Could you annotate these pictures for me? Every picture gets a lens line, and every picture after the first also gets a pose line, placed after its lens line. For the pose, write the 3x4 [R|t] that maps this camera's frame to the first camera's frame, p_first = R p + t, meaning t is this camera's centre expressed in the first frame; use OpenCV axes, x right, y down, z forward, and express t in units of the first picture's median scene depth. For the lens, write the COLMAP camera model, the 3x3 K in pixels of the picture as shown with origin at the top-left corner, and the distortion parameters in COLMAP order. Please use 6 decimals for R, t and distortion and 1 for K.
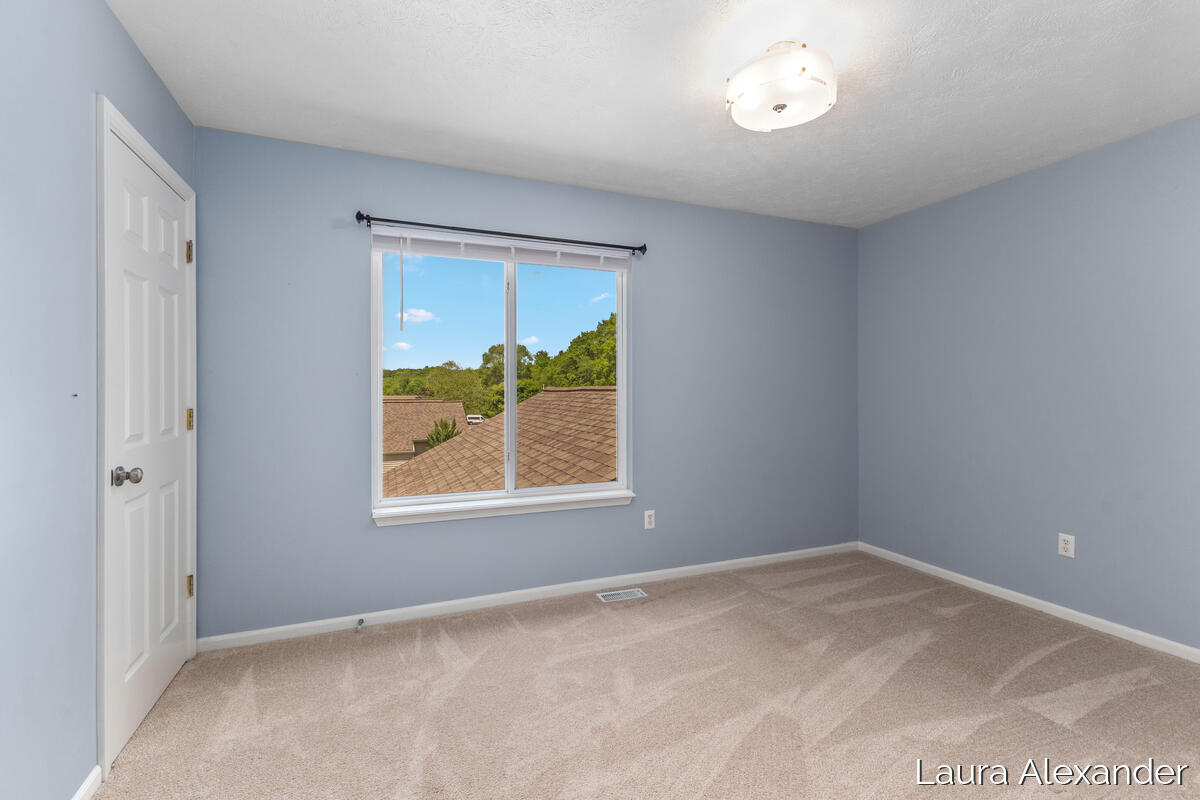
lens RADIAL K [[522.2, 0, 600.0], [0, 522.2, 400.0], [0, 0, 1]] dist [0.000017, -0.000352]
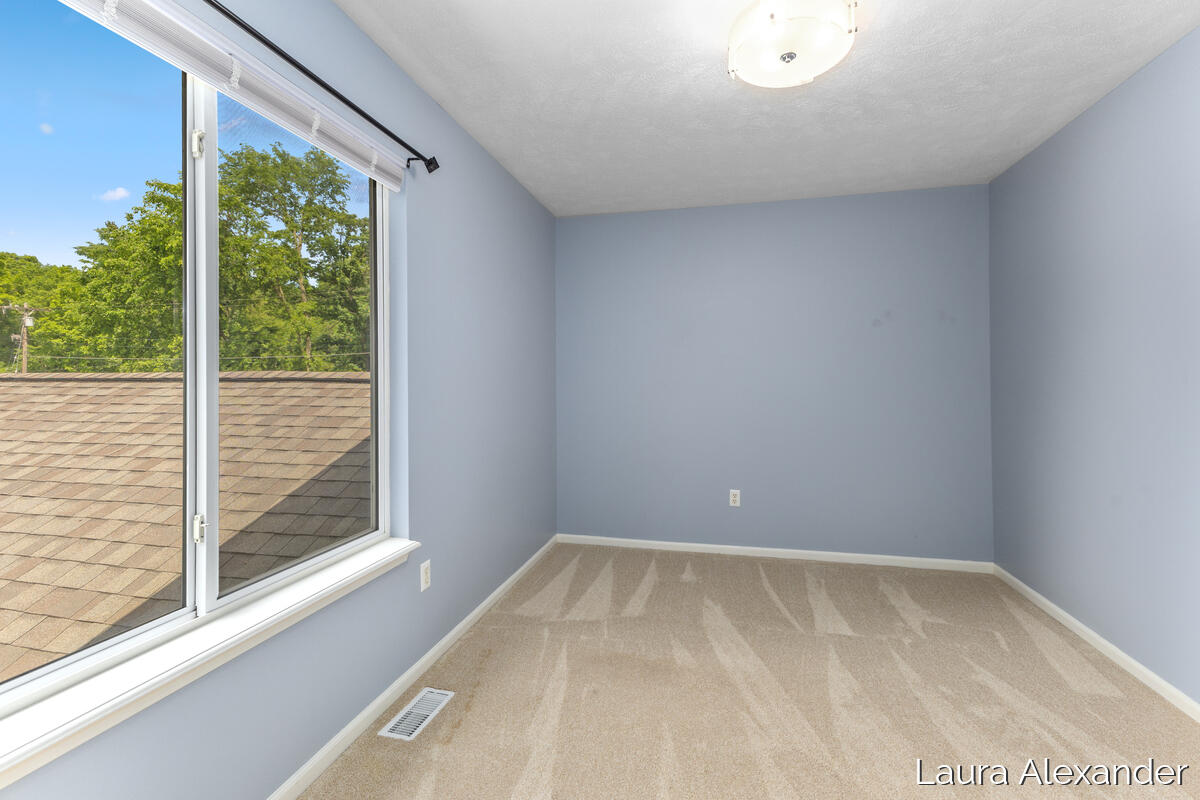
lens RADIAL K [[522.6, 0, 602.1], [0, 522.6, 381.2], [0, 0, 1]] dist [0.000582, -0.000033]
pose [[0.576319, -0.000693, 0.817224, -0.346993], [0.016348, 0.999809, -0.010681, -0.006032], [-0.817061, 0.019516, 0.576221, 0.475745]]
